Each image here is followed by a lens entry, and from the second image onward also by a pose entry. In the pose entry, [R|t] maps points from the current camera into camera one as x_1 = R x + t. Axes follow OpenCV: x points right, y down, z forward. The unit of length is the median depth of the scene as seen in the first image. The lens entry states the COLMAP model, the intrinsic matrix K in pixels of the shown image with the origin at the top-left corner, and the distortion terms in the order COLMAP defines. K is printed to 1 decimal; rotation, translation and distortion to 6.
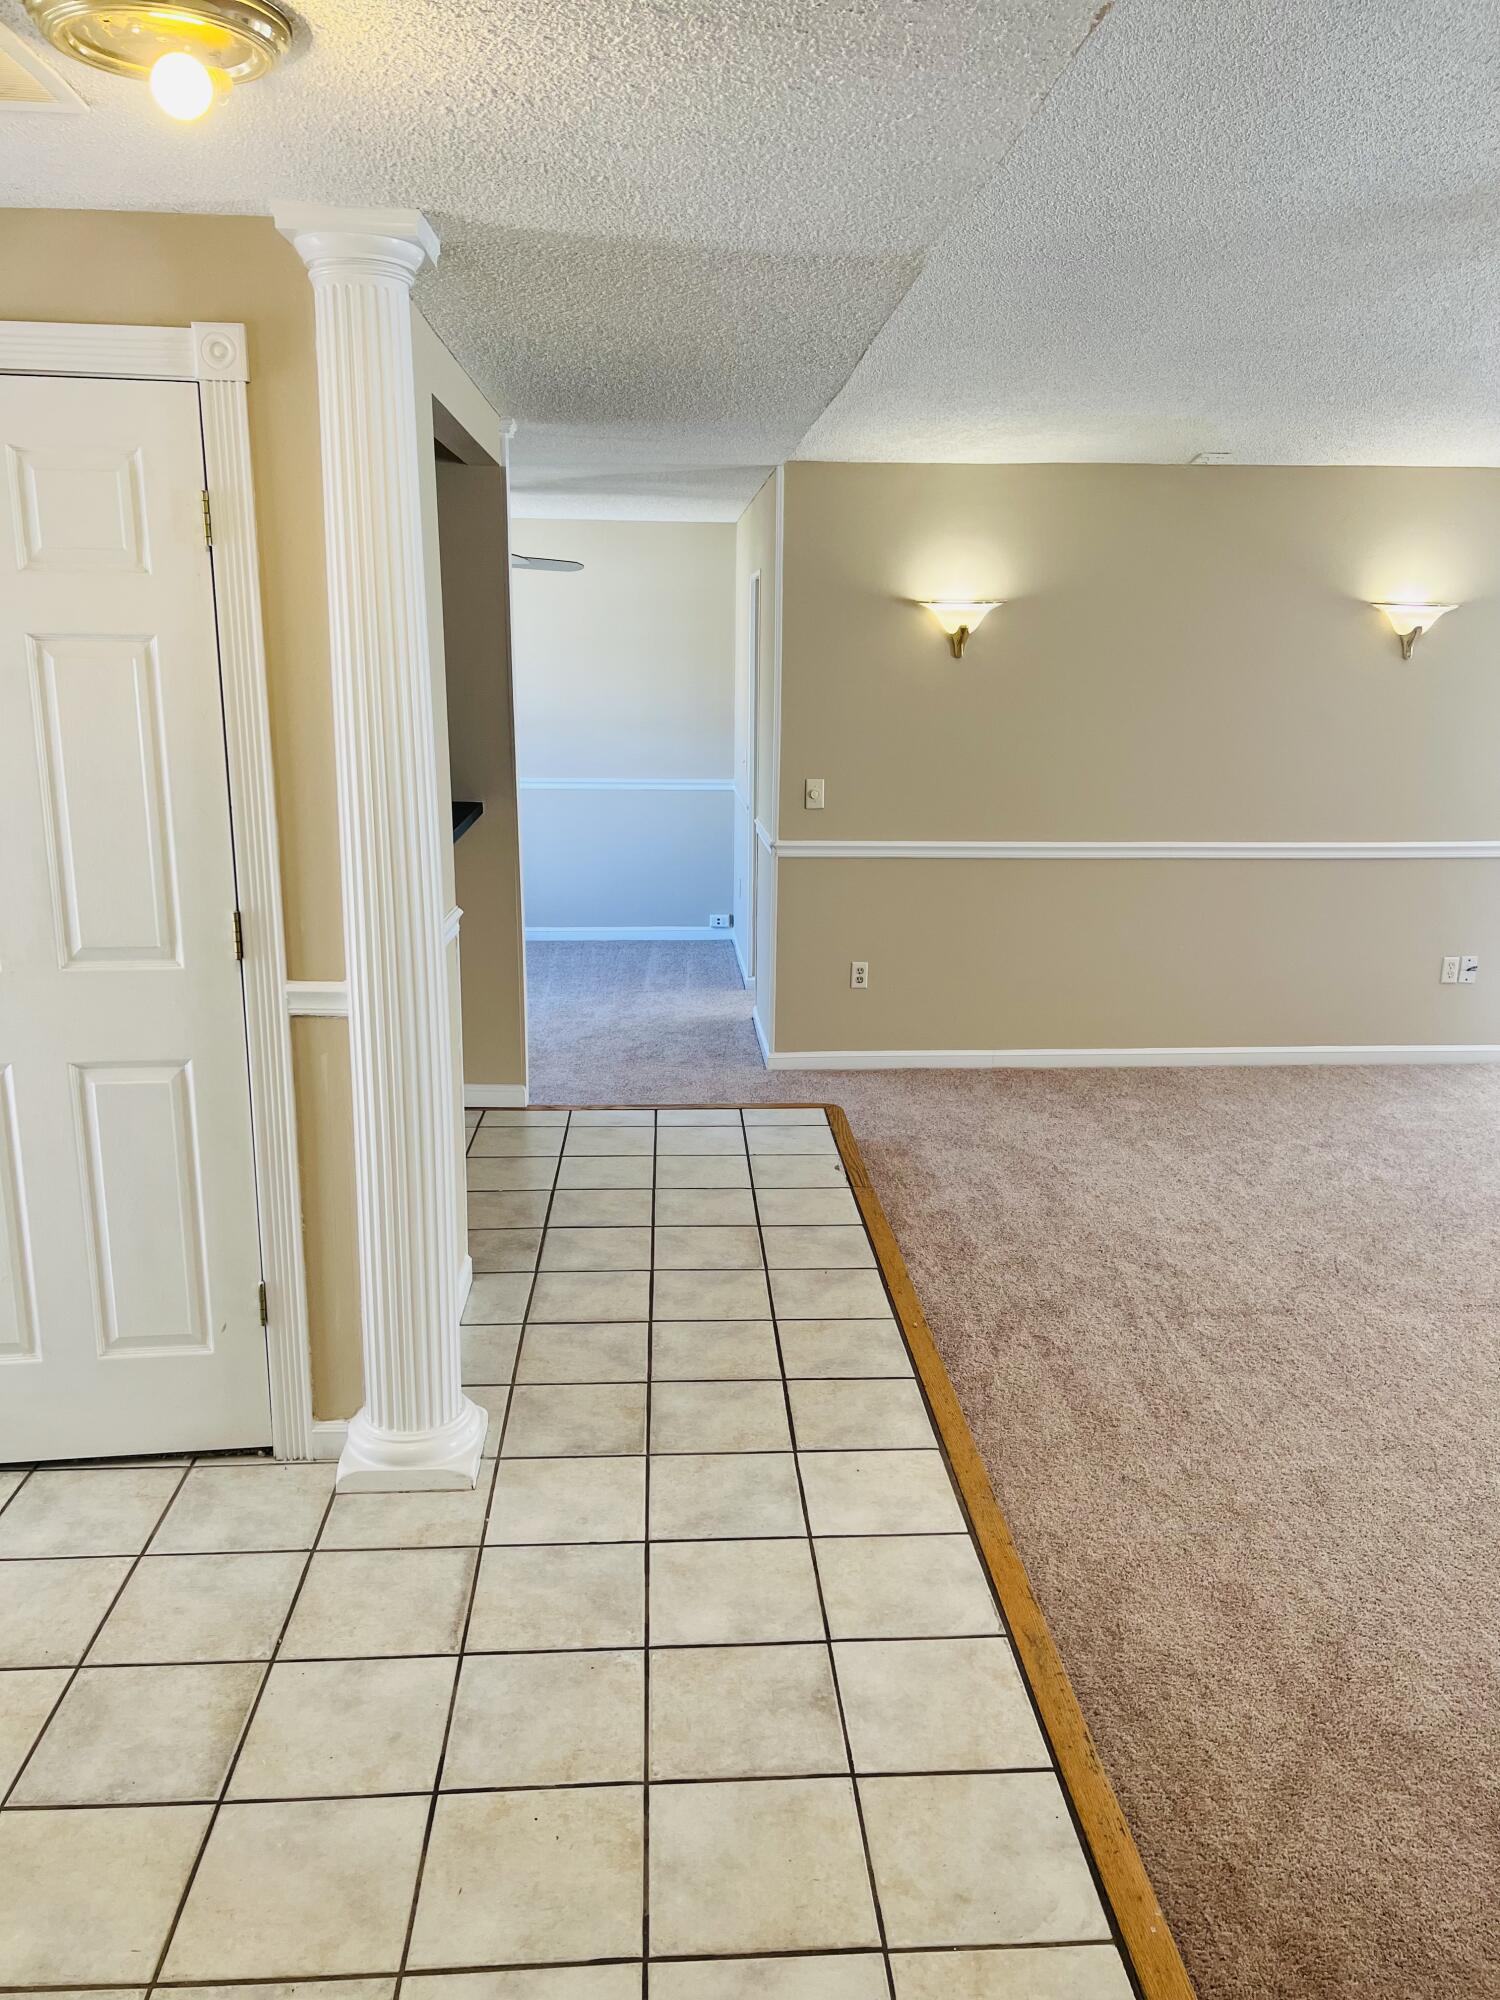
lens RADIAL K [[1501.3, 0, 745.3], [0, 1501.3, 1000.3], [0, 0, 1]] dist [0.030576, -0.042158]
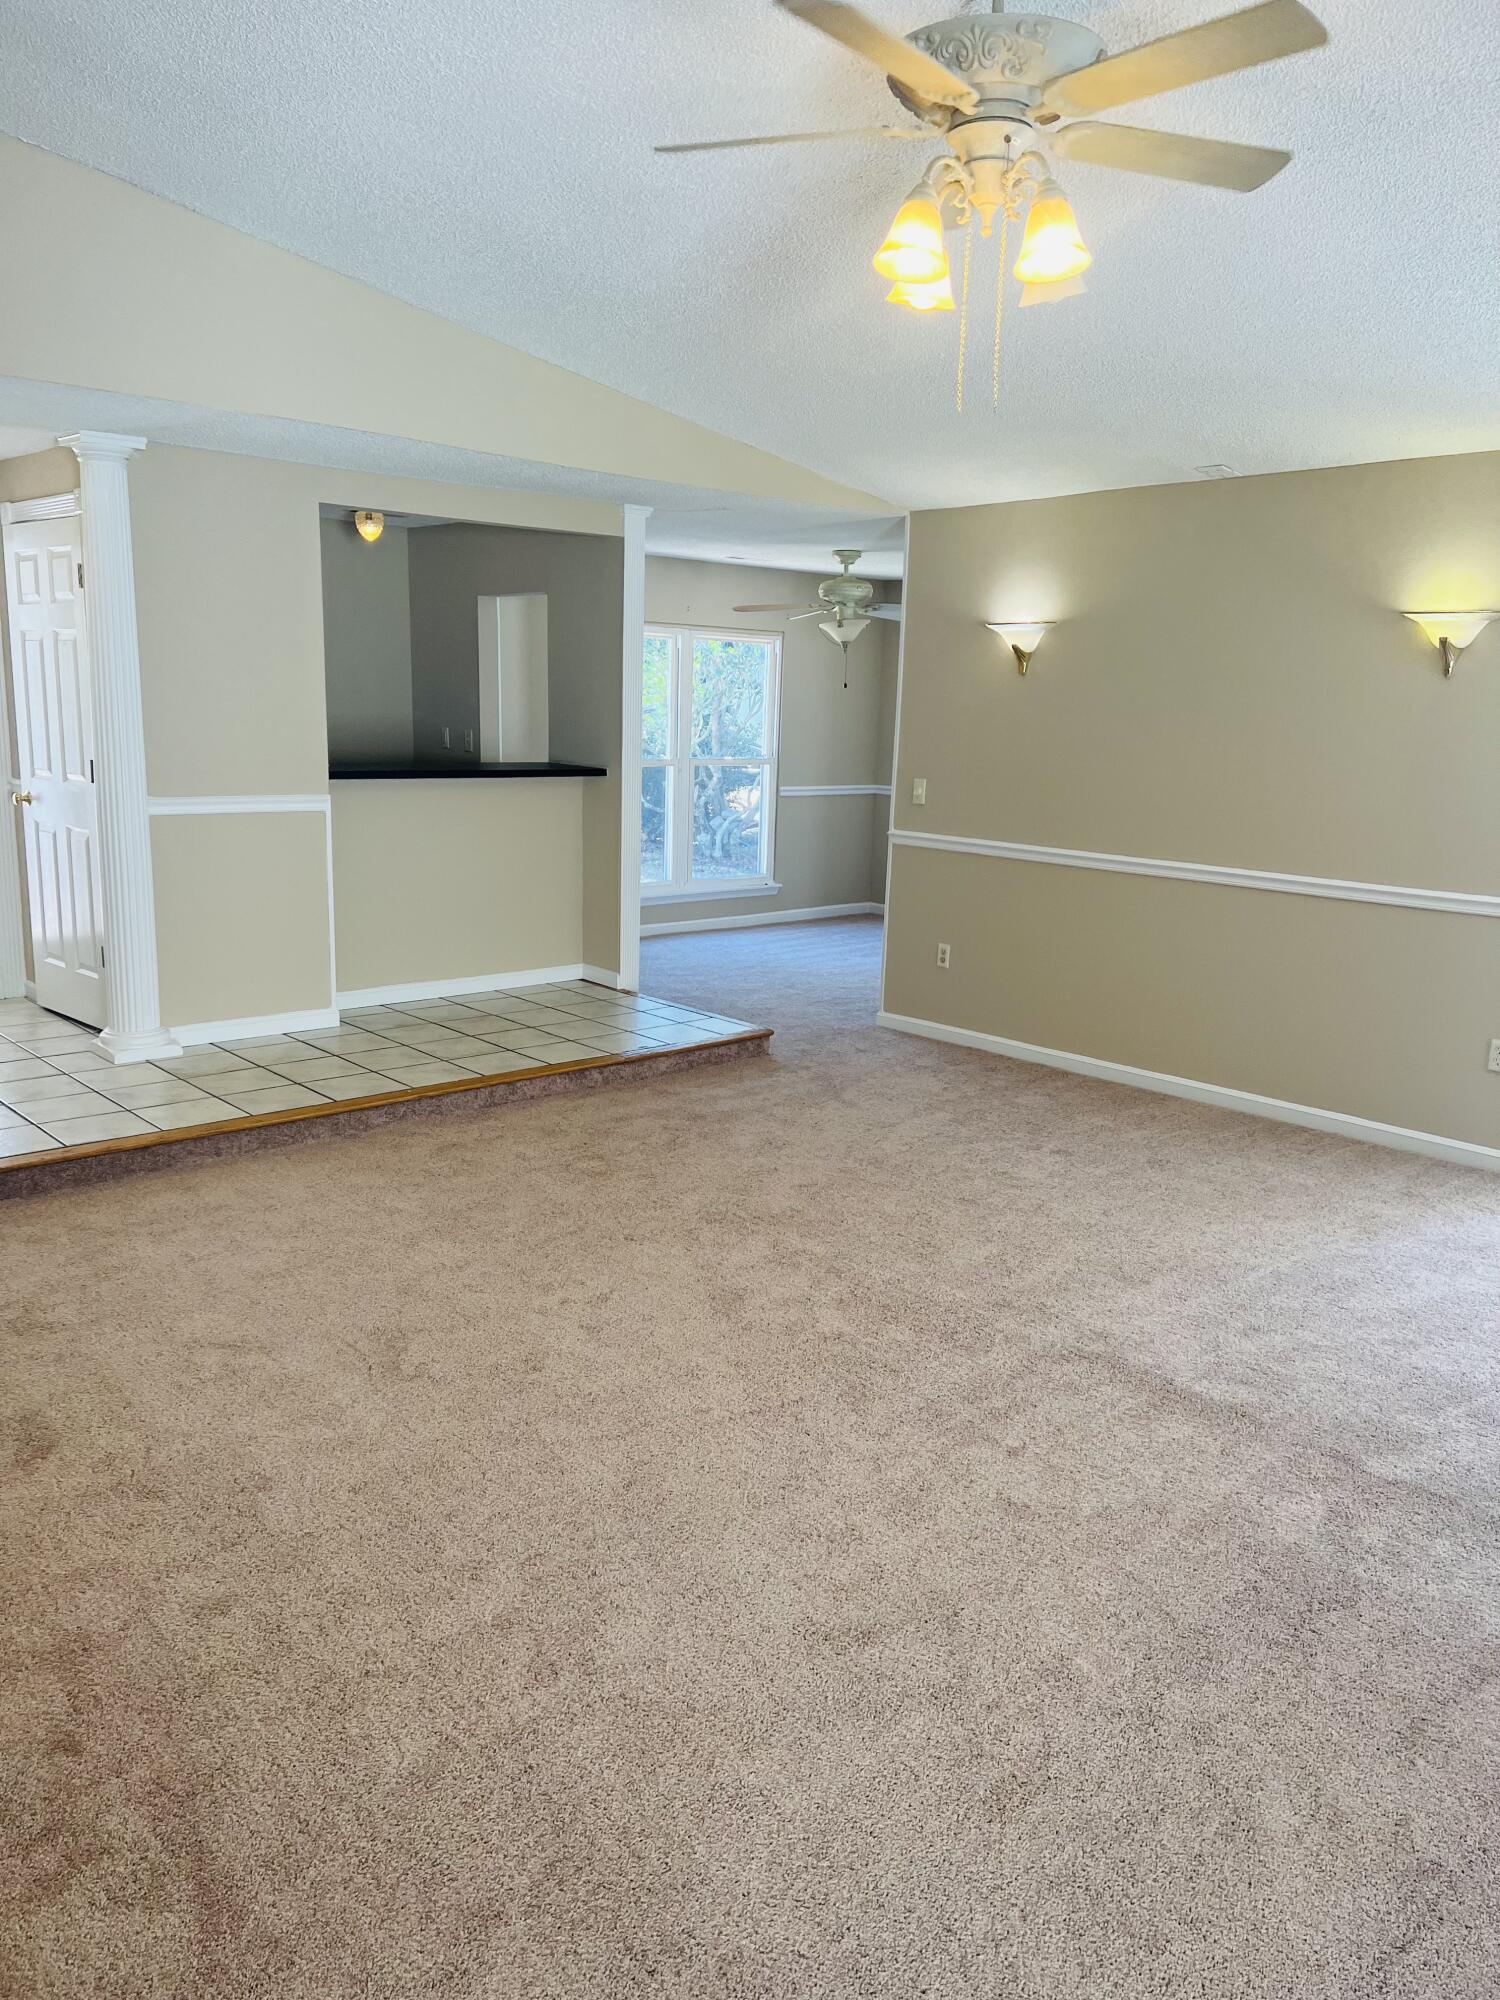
lens RADIAL K [[1501.3, 0, 752.8], [0, 1501.3, 1000.5], [0, 0, 1]] dist [0.030576, -0.042158]
pose [[0.621533, 0.160148, -0.766844, 1.386695], [-0.201305, 0.978661, 0.041224, -0.002377], [0.757082, 0.128748, 0.640509, 0.277120]]
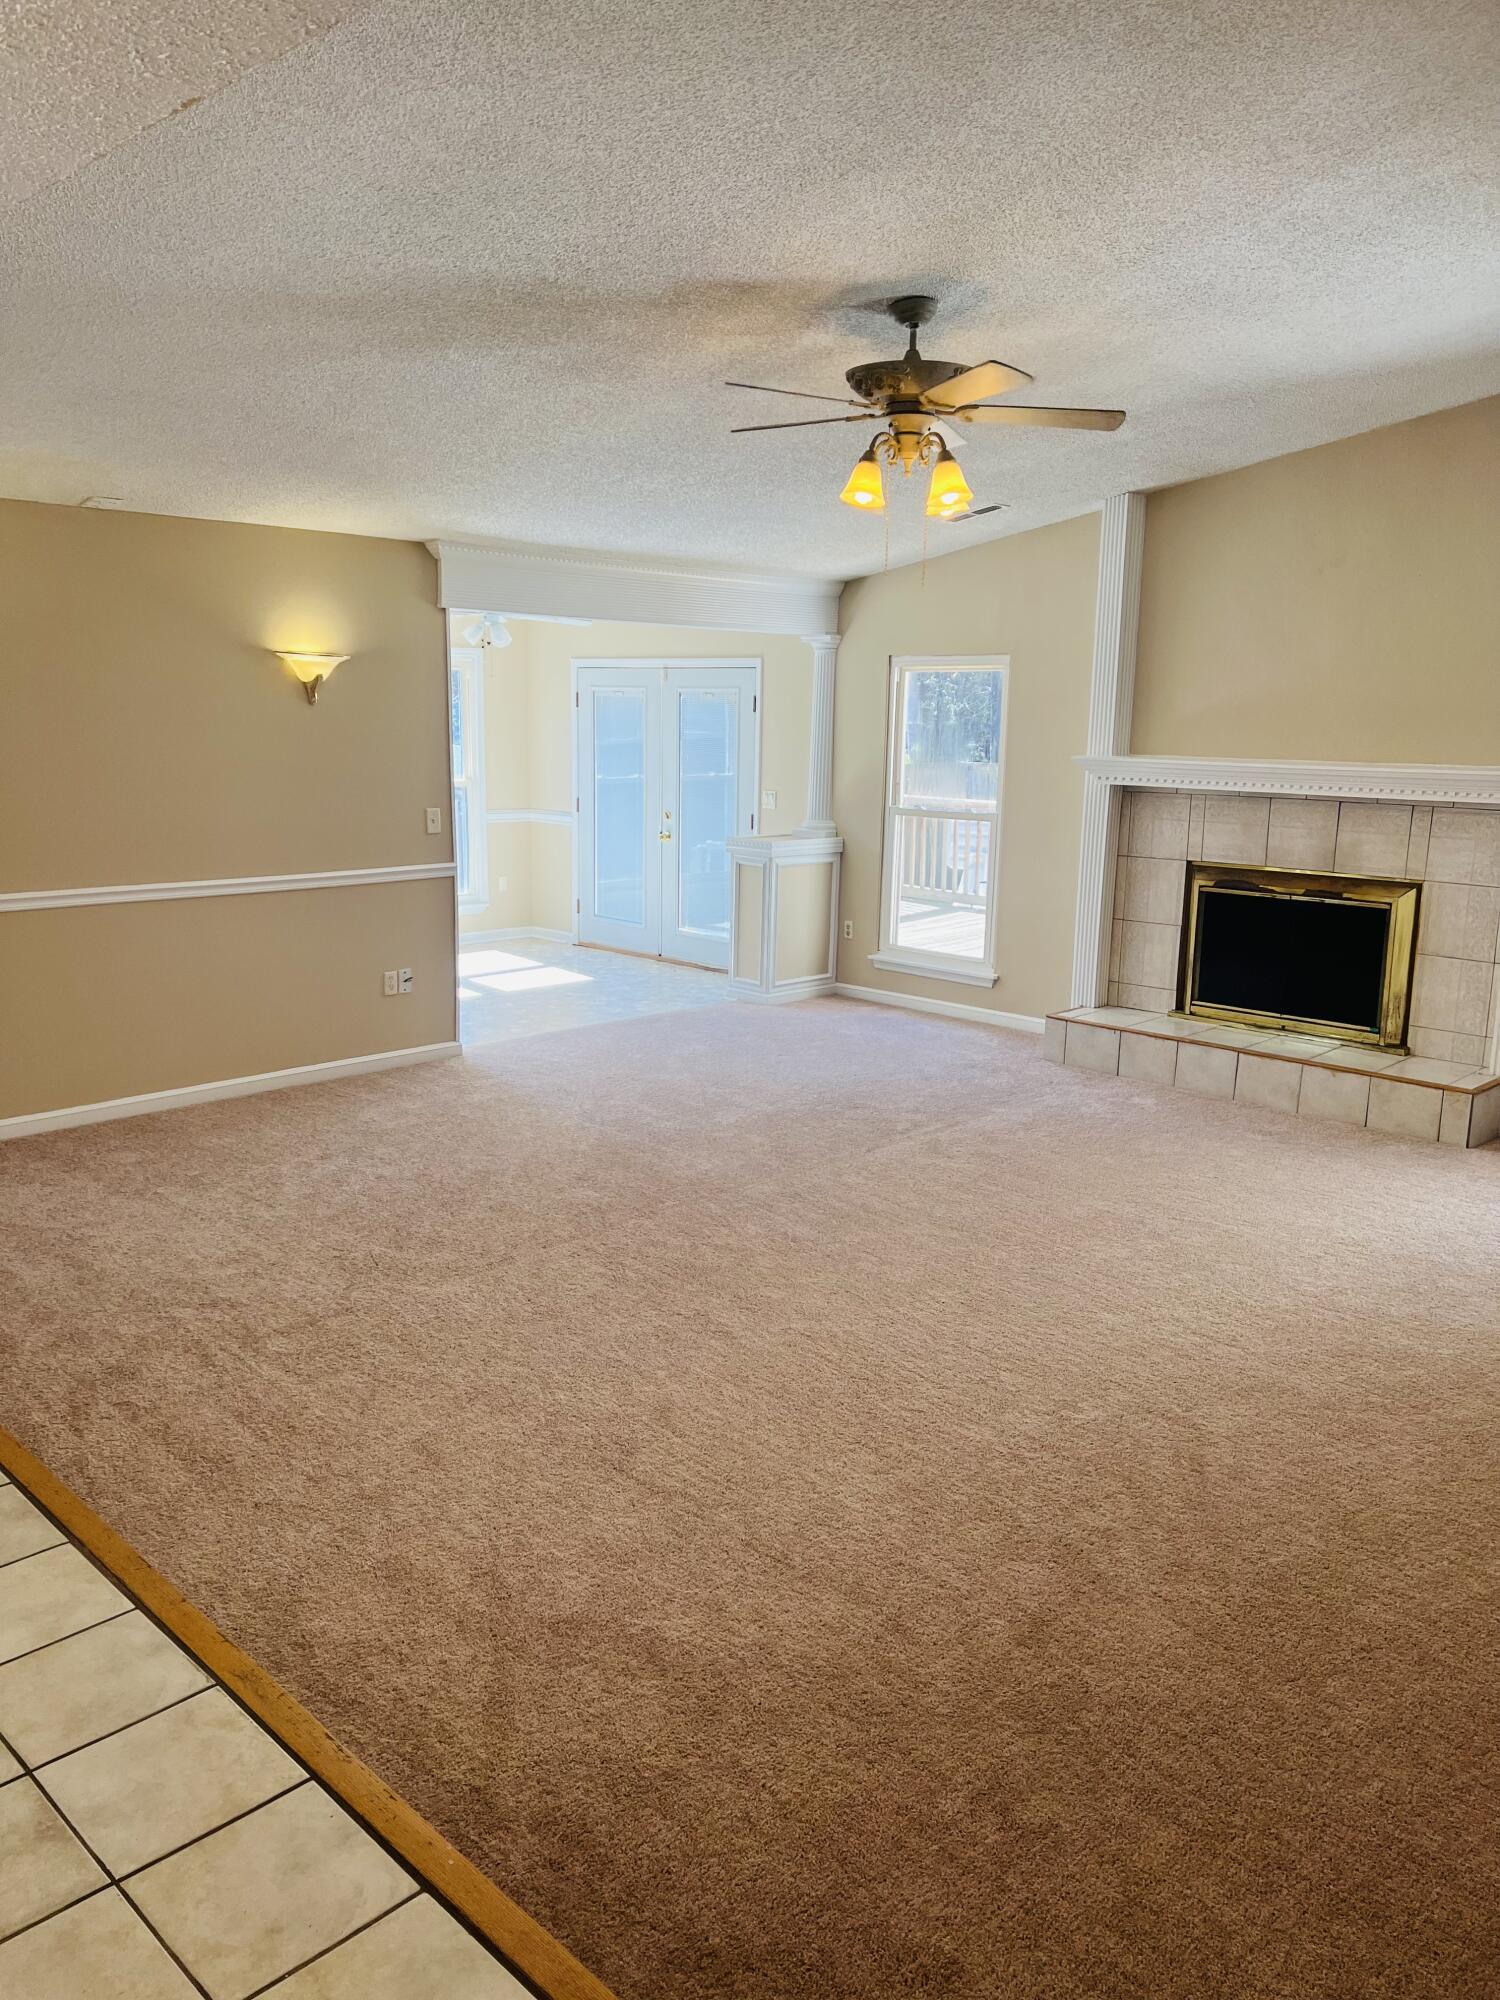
lens RADIAL K [[1501.3, 0, 747.1], [0, 1501.3, 987.5], [0, 0, 1]] dist [0.030576, -0.042158]
pose [[0.741657, -0.119532, 0.660044, -0.113491], [0.143066, 0.989541, 0.018448, 0.000794], [-0.655346, 0.080748, 0.751001, -0.004848]]
